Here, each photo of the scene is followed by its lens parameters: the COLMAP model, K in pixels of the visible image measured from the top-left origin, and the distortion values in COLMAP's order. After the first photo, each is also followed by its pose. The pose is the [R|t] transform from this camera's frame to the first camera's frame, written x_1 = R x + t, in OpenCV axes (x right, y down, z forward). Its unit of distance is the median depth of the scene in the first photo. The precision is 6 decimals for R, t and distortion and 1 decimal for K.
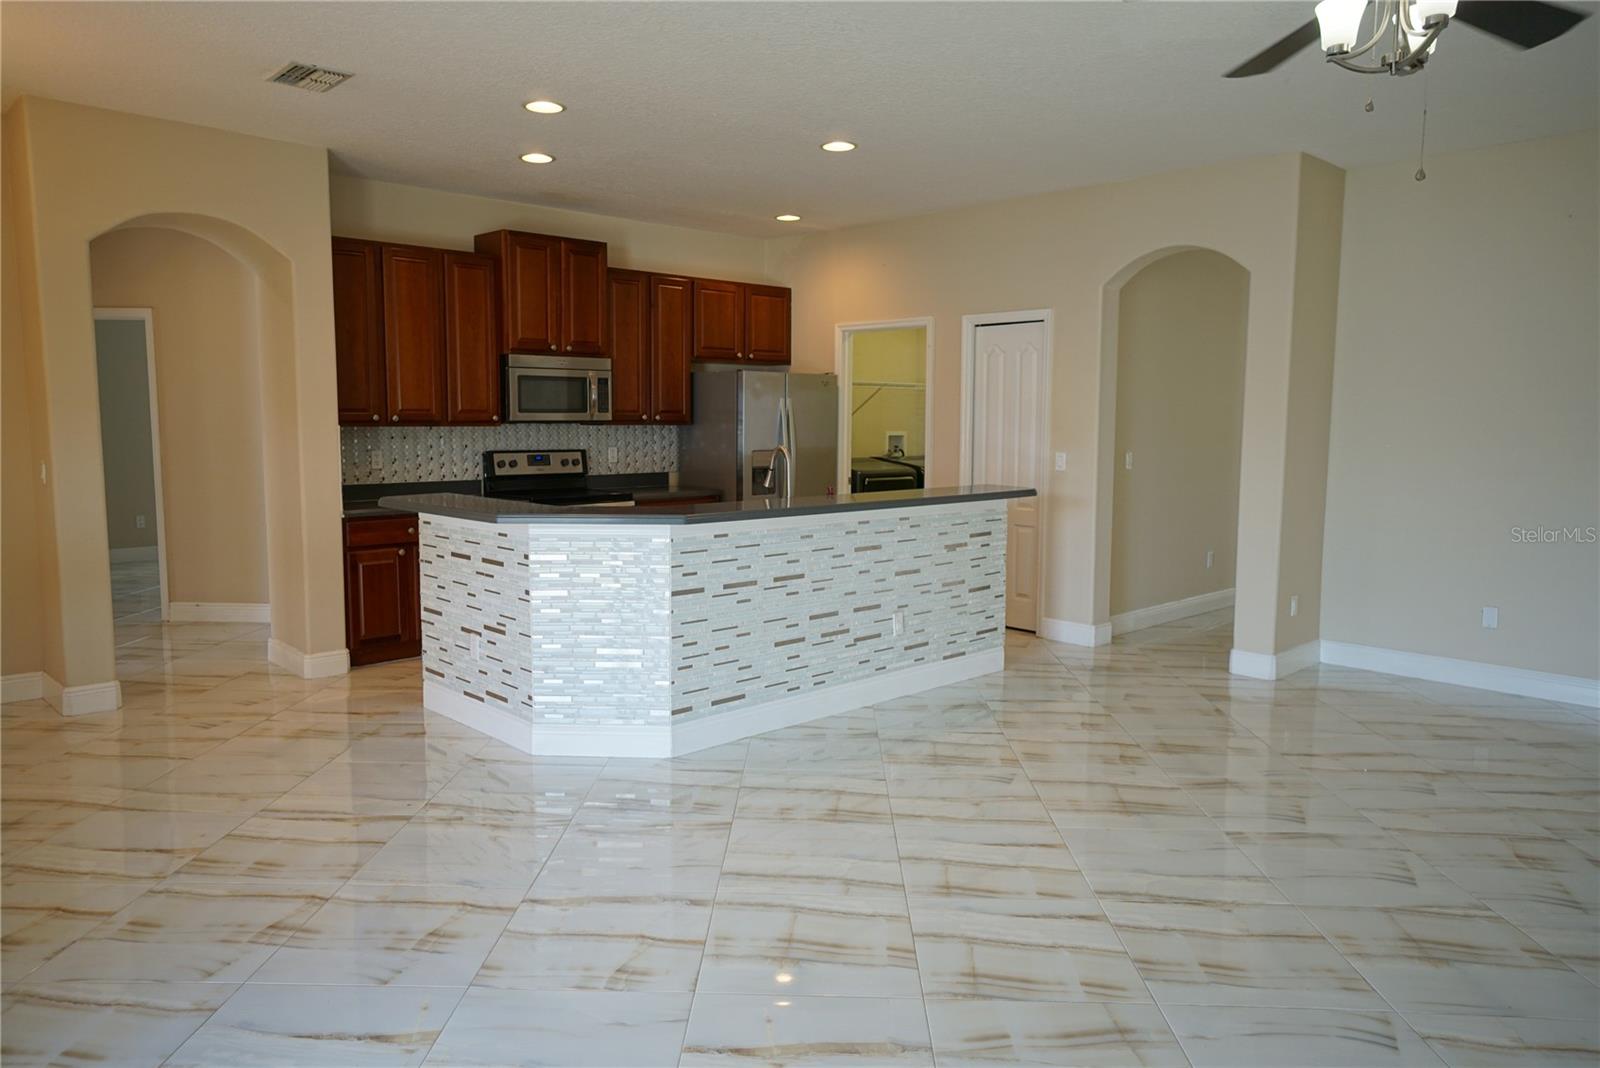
lens RADIAL K [[1088.7, 0, 800.0], [0, 1088.7, 534.0], [0, 0, 1]] dist [0.039380, 0.003411]
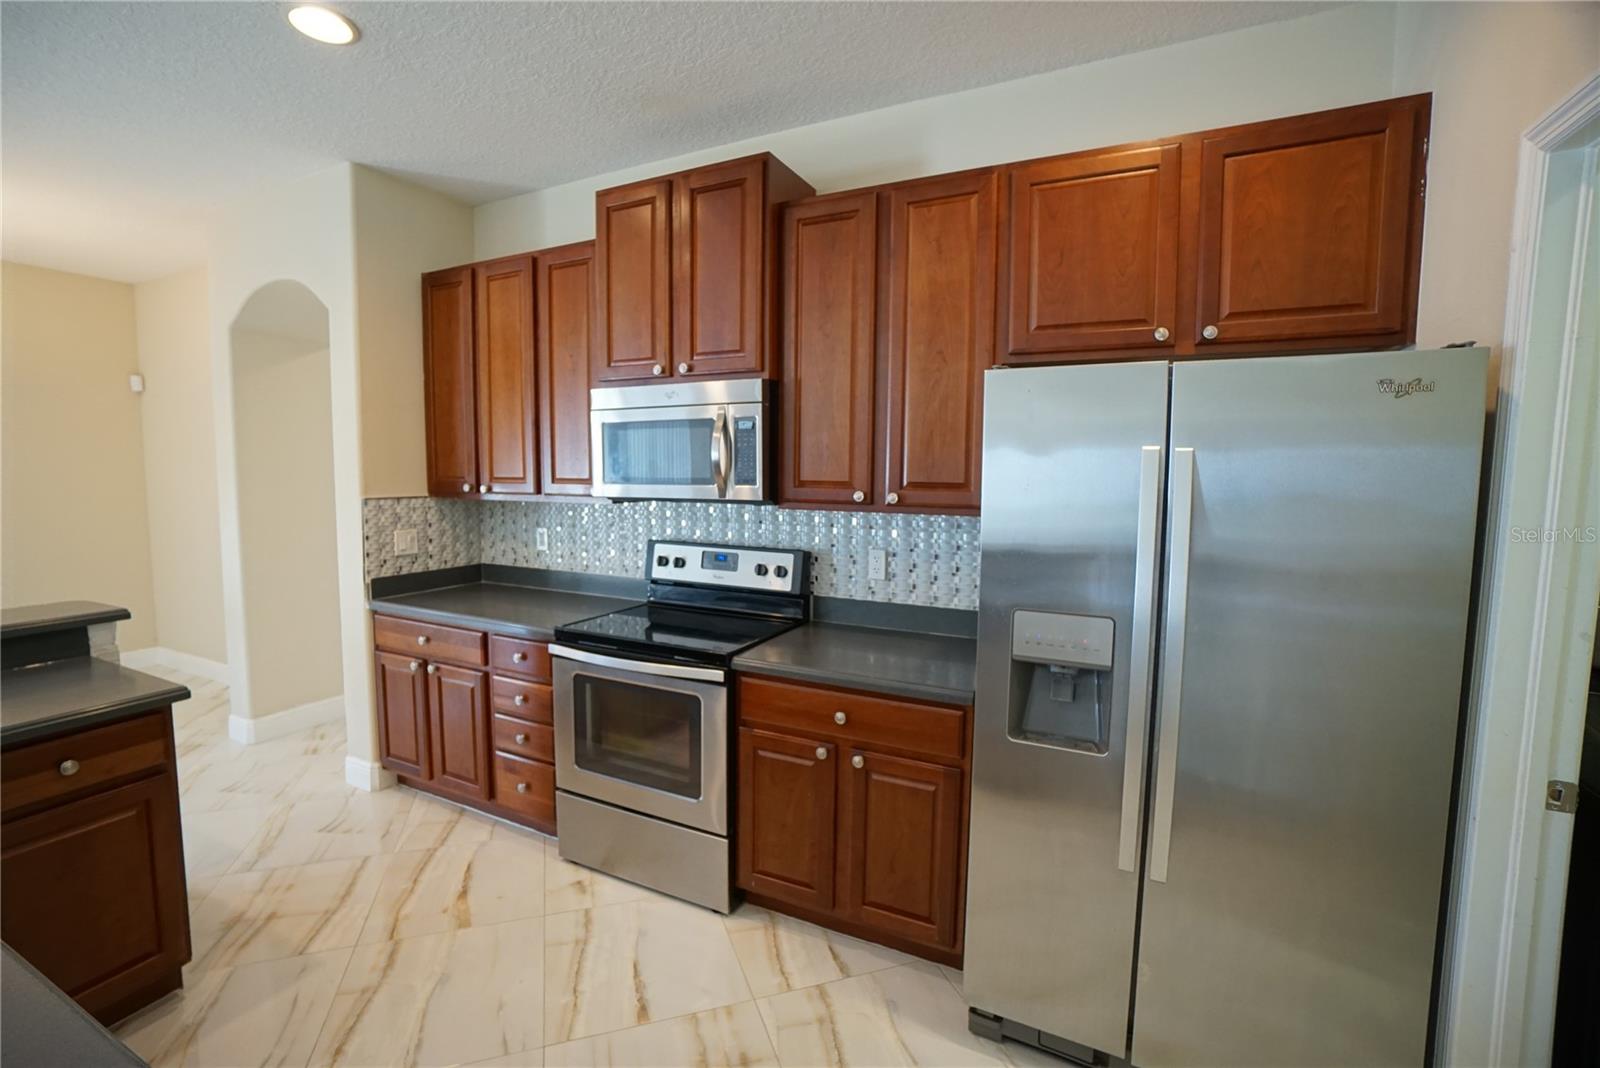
lens RADIAL K [[681.6, 0, 780.8], [0, 681.6, 529.1], [0, 0, 1]] dist [-0.040698, 0.000935]
pose [[0.349925, 0.071919, -0.934013, 0.125527], [-0.117005, 0.992596, 0.032594, -0.100800], [0.929442, 0.097879, 0.355749, 0.886756]]
